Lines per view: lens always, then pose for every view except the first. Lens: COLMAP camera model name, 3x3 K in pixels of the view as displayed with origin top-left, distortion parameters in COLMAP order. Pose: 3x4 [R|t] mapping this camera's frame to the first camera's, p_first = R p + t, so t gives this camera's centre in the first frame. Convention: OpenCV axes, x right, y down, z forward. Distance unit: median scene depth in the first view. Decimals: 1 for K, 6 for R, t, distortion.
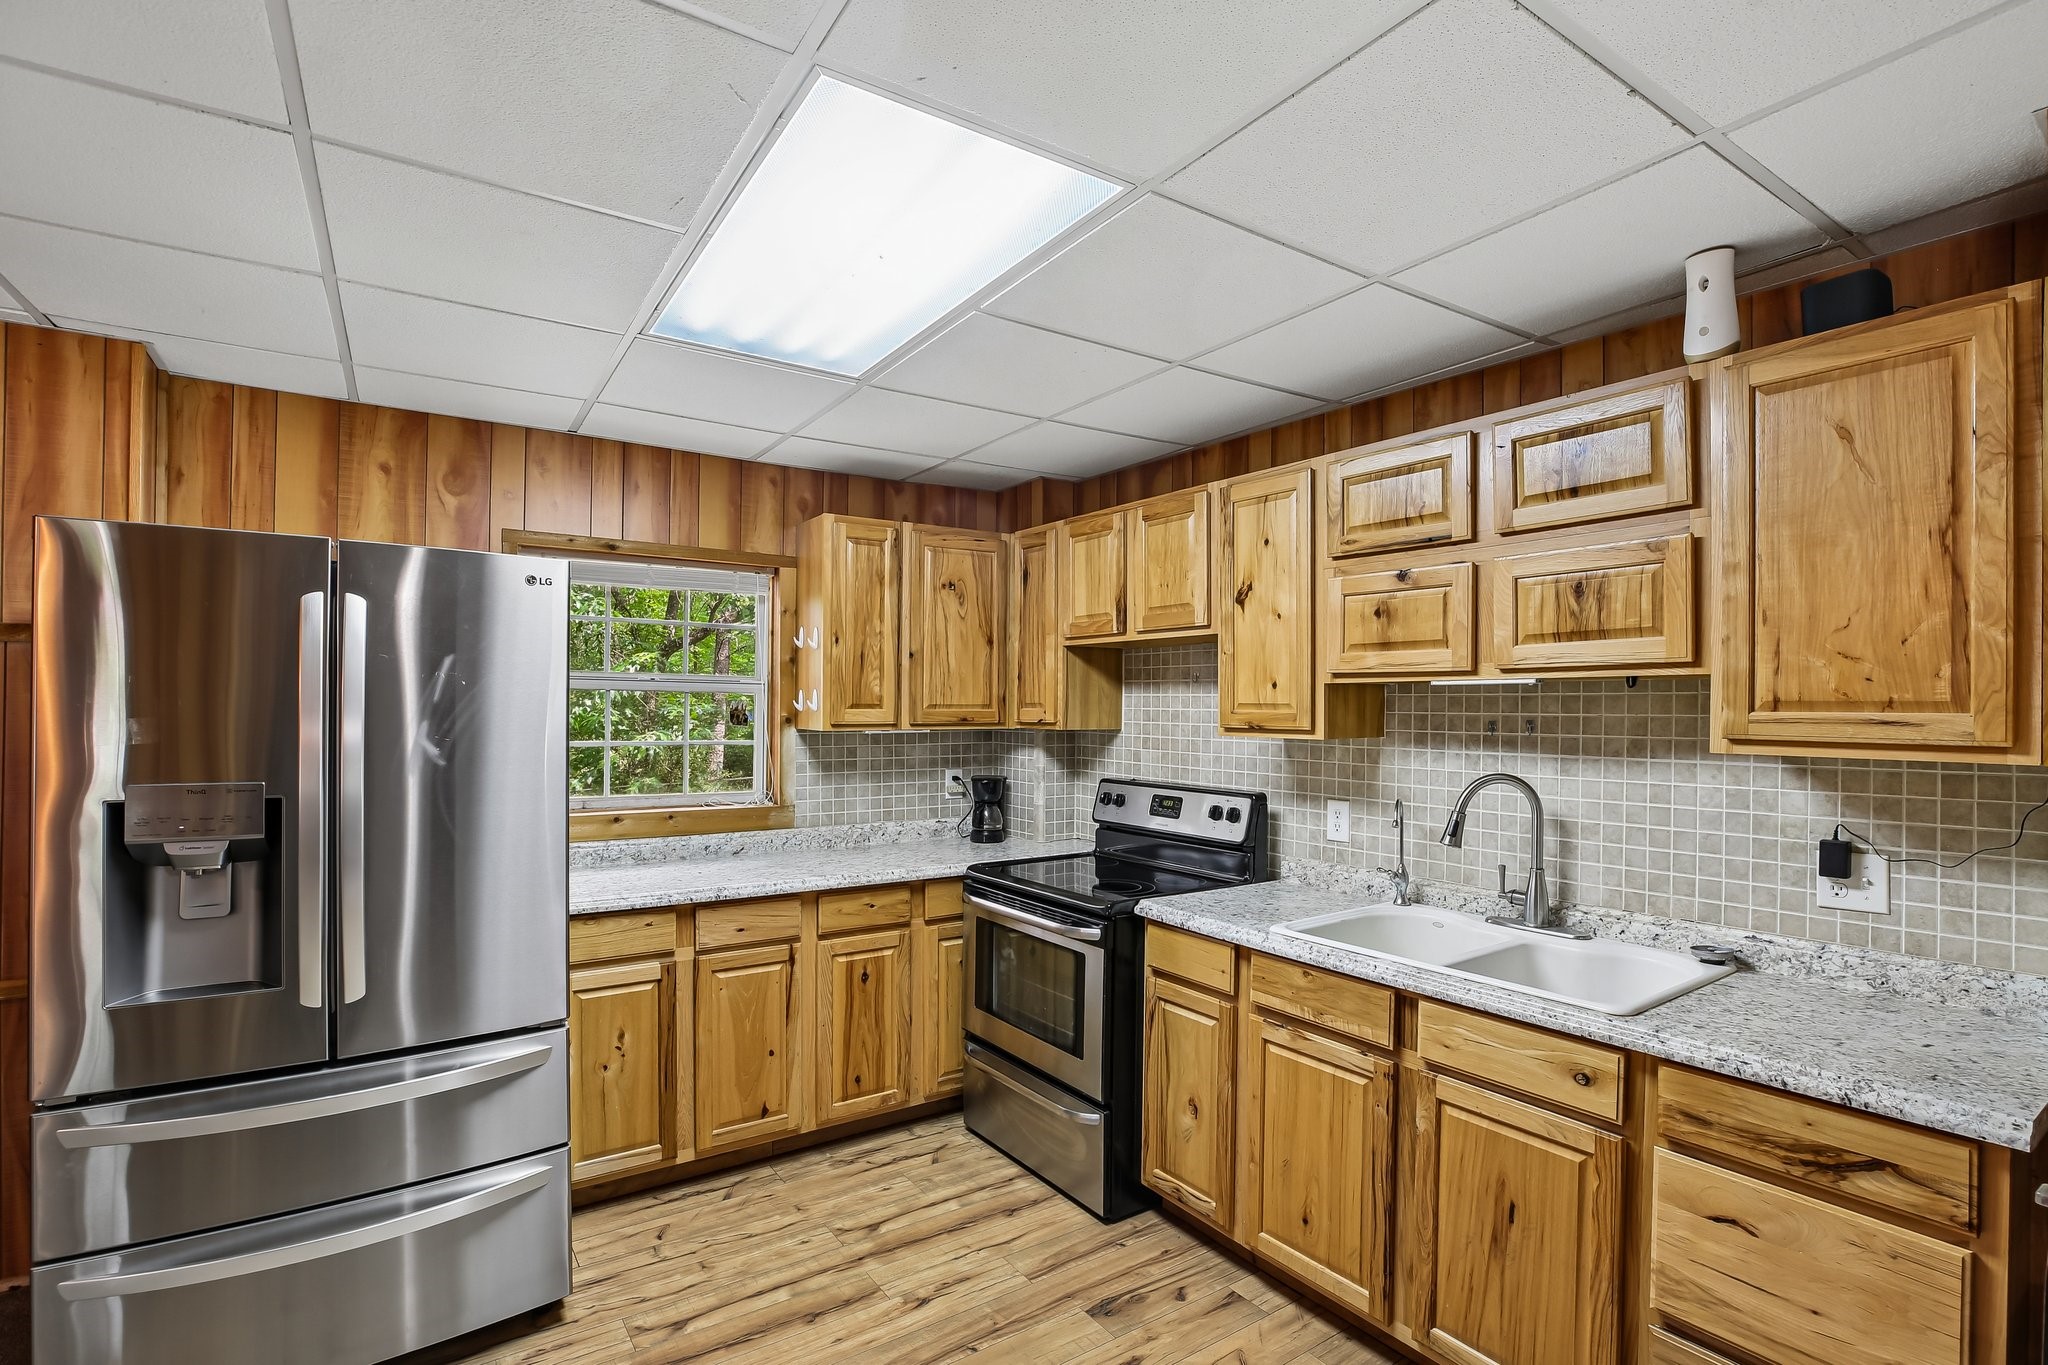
lens RADIAL K [[951.5, 0, 1015.8], [0, 951.5, 718.6], [0, 0, 1]] dist [-0.053765, 0.018392]
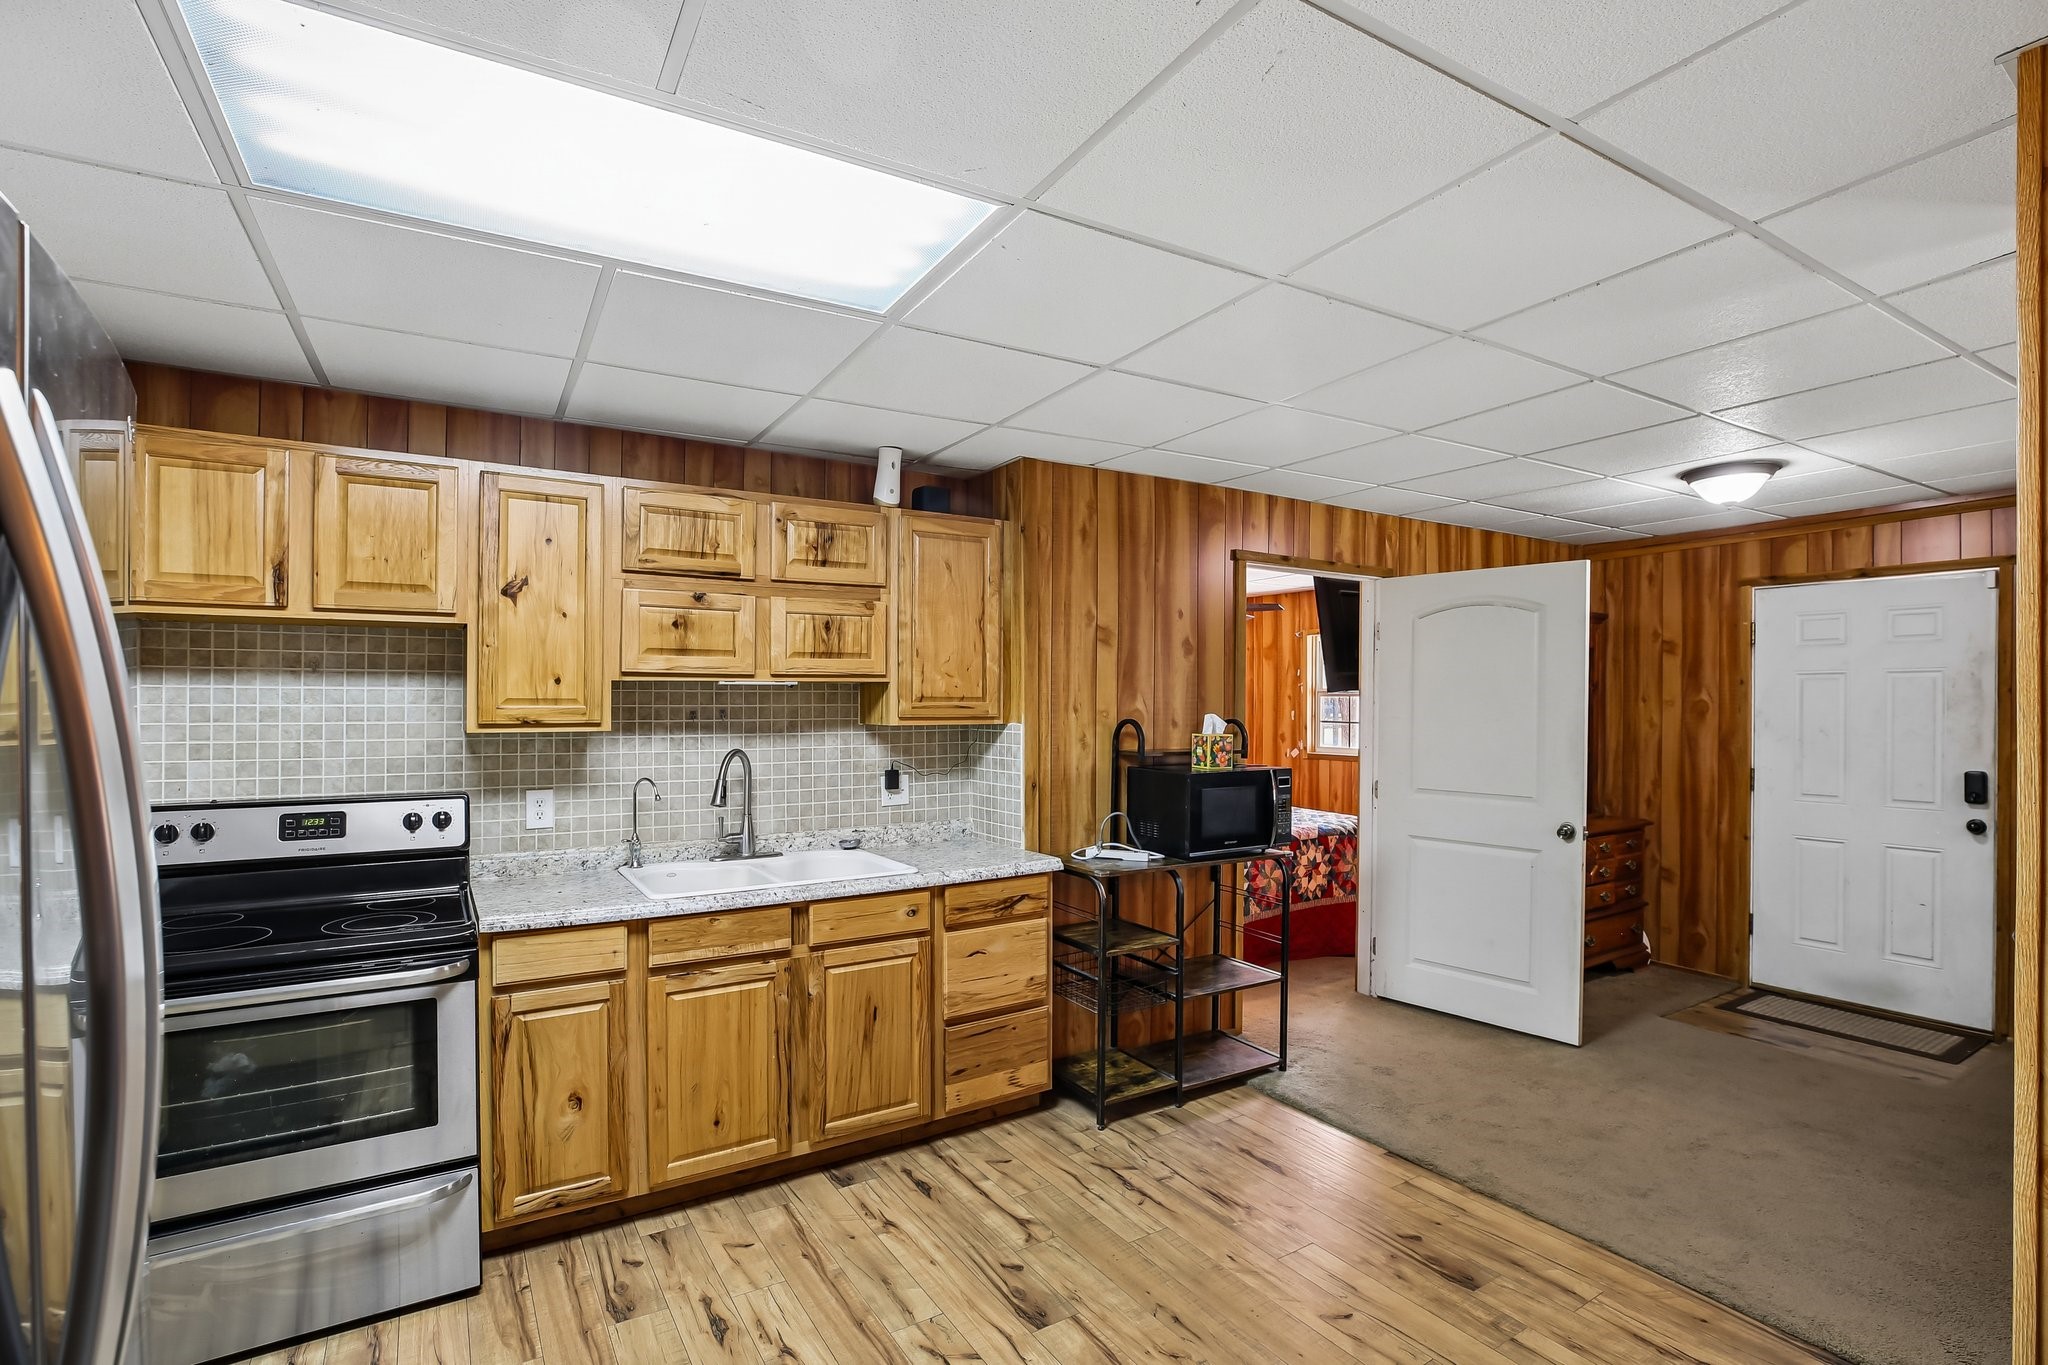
lens RADIAL K [[951.5, 0, 1015.8], [0, 951.5, 718.6], [0, 0, 1]] dist [-0.053765, 0.018392]
pose [[0.045509, -0.025407, 0.998641, -0.831665], [0.012458, 0.999613, 0.024864, -0.015100], [-0.998886, 0.011310, 0.045808, 0.515427]]
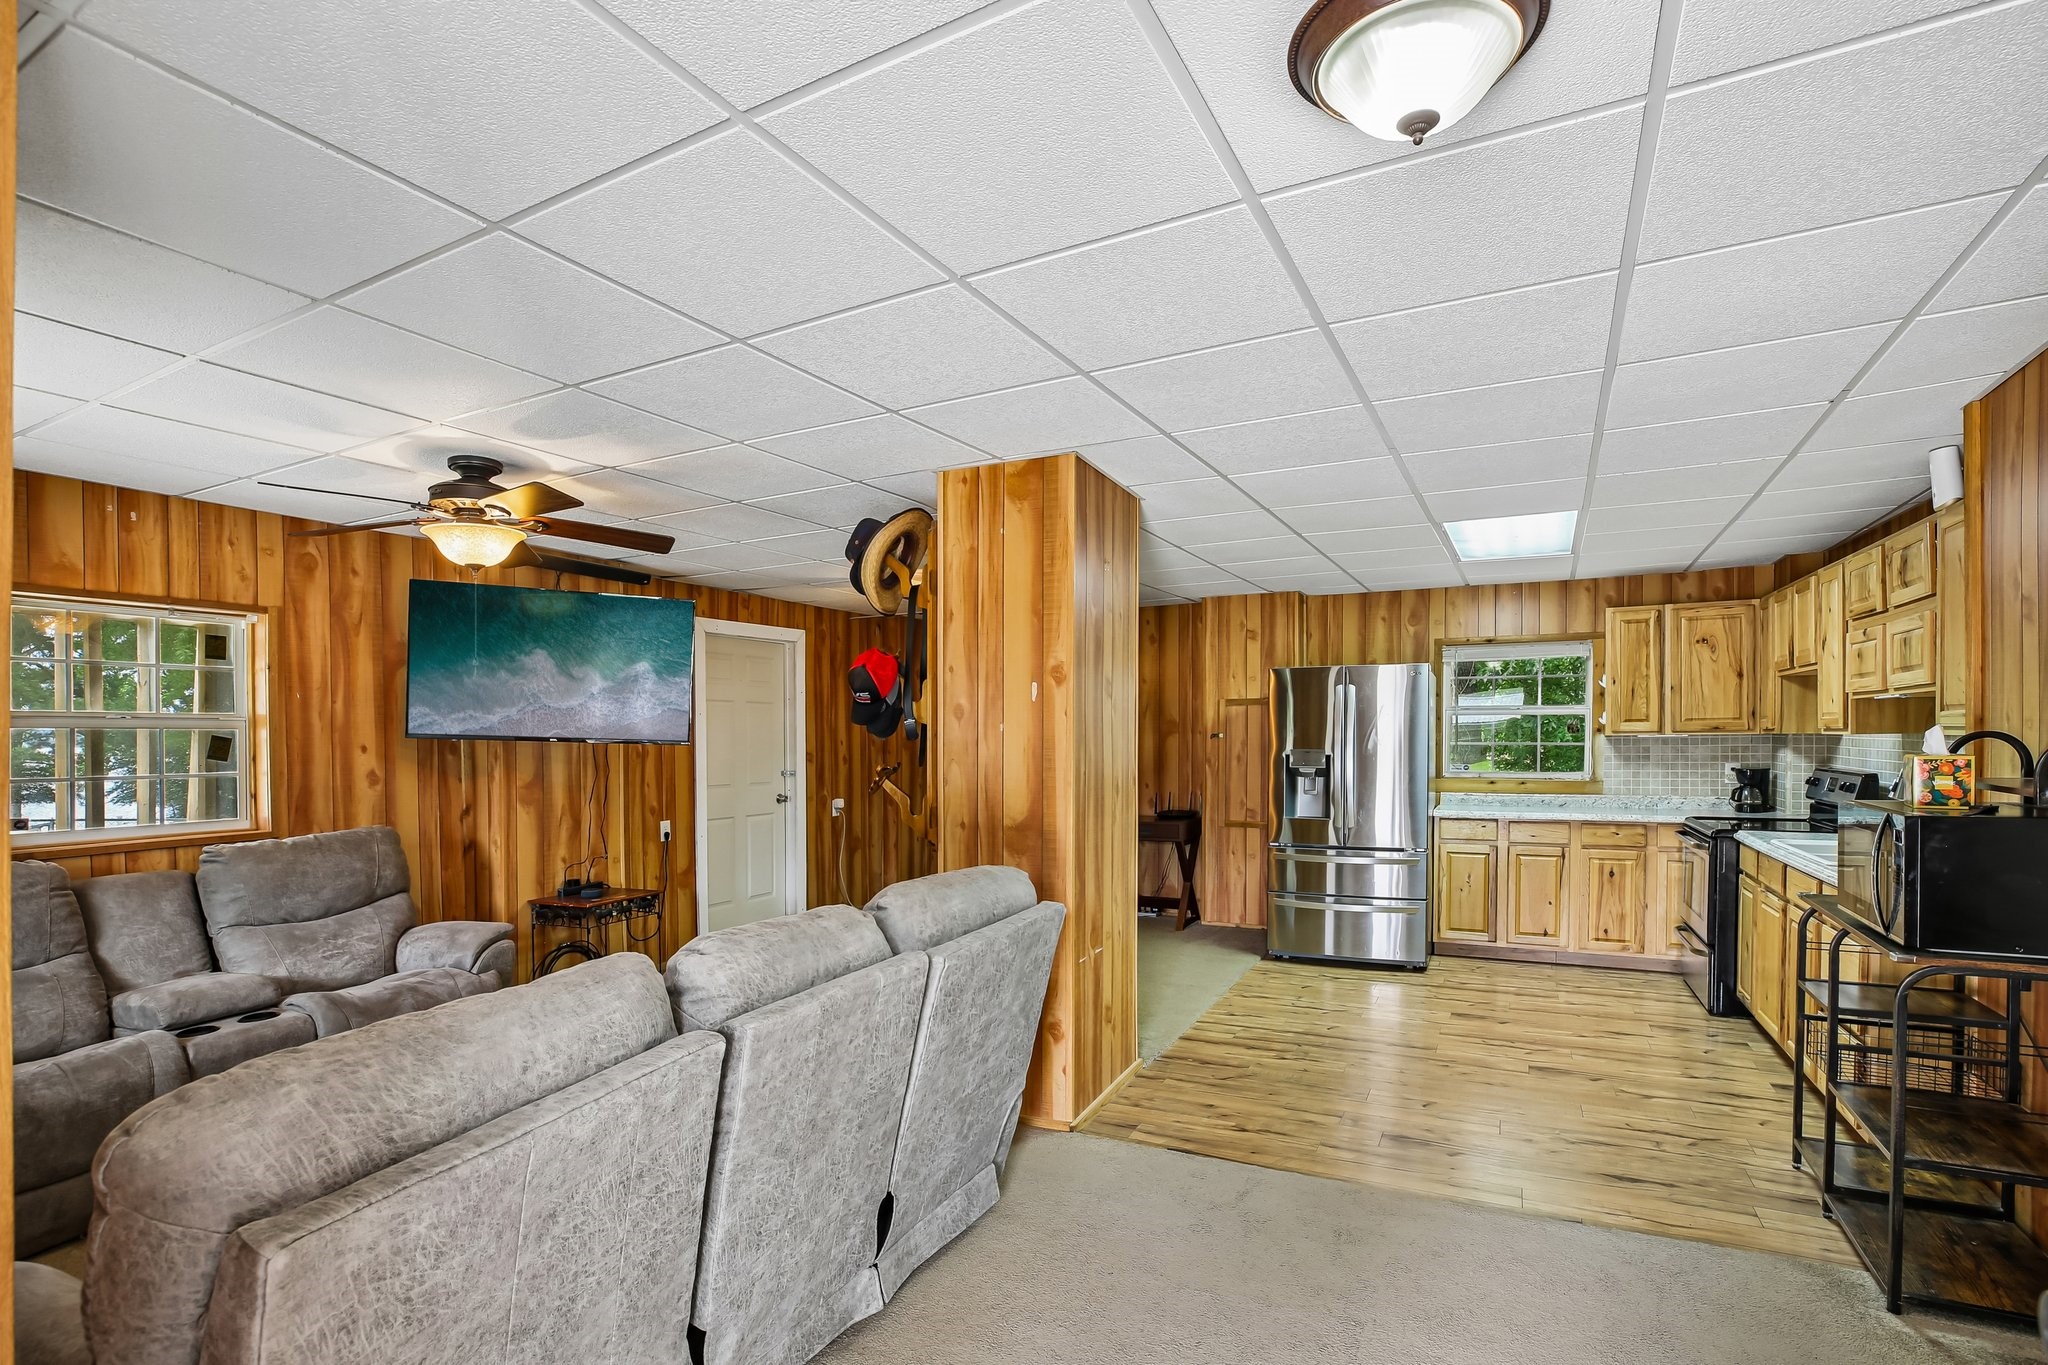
lens RADIAL K [[951.5, 0, 1015.8], [0, 951.5, 718.6], [0, 0, 1]] dist [-0.053765, 0.018392]
pose [[0.468631, -0.023978, -0.883068, 1.133368], [0.000743, 0.999642, -0.026750, 0.038056], [0.883394, 0.011880, 0.468481, -1.052778]]
